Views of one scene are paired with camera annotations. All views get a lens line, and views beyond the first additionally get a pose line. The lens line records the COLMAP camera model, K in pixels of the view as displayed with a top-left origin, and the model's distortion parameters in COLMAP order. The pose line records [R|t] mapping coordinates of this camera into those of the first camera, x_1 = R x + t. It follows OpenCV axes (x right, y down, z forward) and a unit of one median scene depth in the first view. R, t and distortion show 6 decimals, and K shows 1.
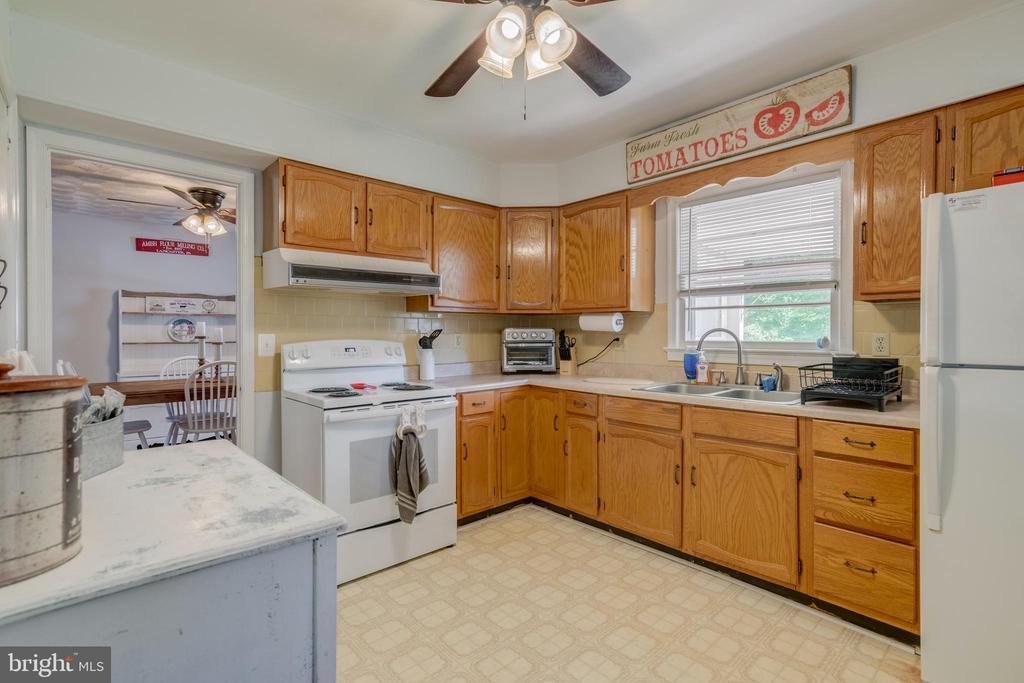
lens RADIAL K [[490.3, 0, 514.2], [0, 490.3, 337.9], [0, 0, 1]] dist [-0.003702, 0.017241]
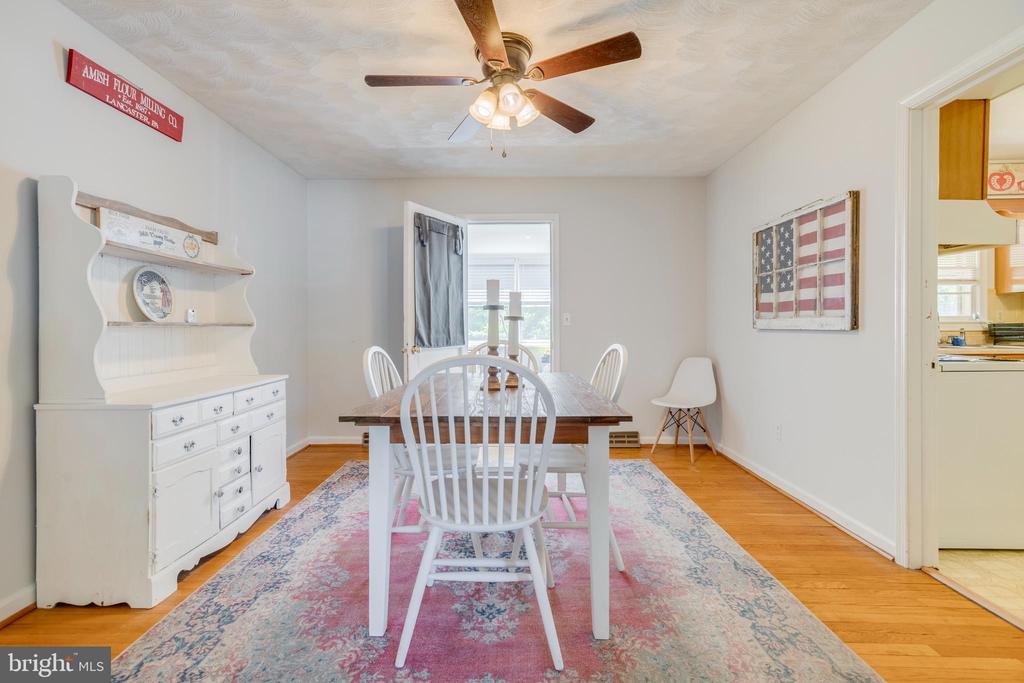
lens RADIAL K [[490.9, 0, 508.9], [0, 490.9, 331.8], [0, 0, 1]] dist [0.013607, 0.000710]
pose [[0.676169, -0.007848, 0.736705, -1.709236], [0.013011, 0.999915, -0.001290, 0.045275], [-0.736631, 0.010458, 0.676214, 1.011830]]
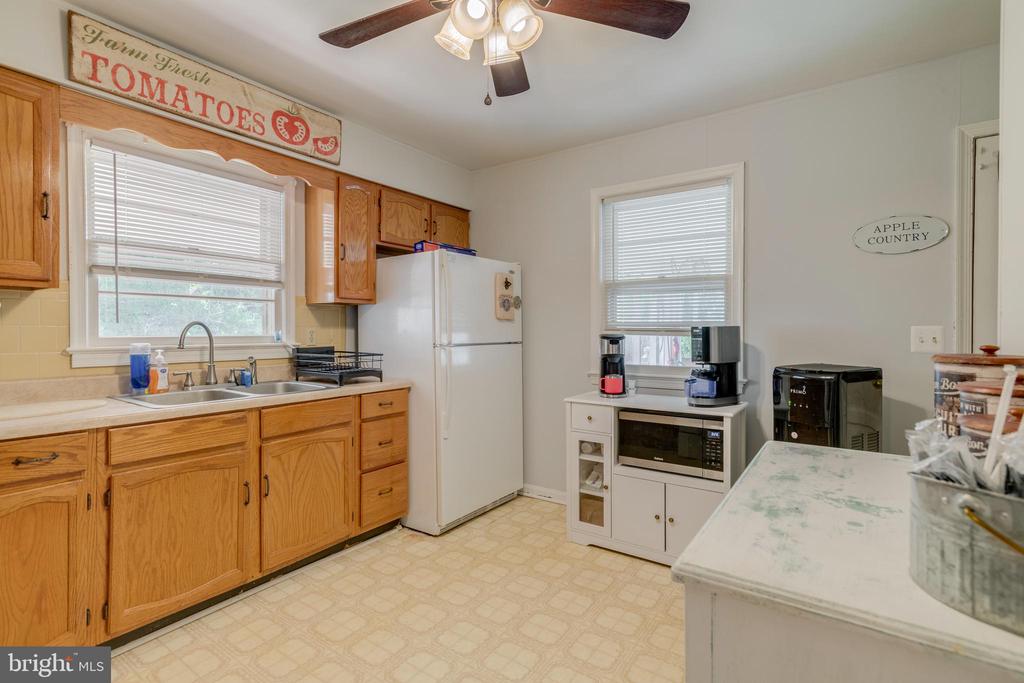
lens RADIAL K [[487.9, 0, 511.4], [0, 487.9, 333.9], [0, 0, 1]] dist [-0.015564, 0.017553]
pose [[-0.222310, -0.006171, 0.974956, -0.563381], [0.009459, 0.999919, 0.008486, 0.000542], [-0.974930, 0.011109, -0.222234, 0.715692]]
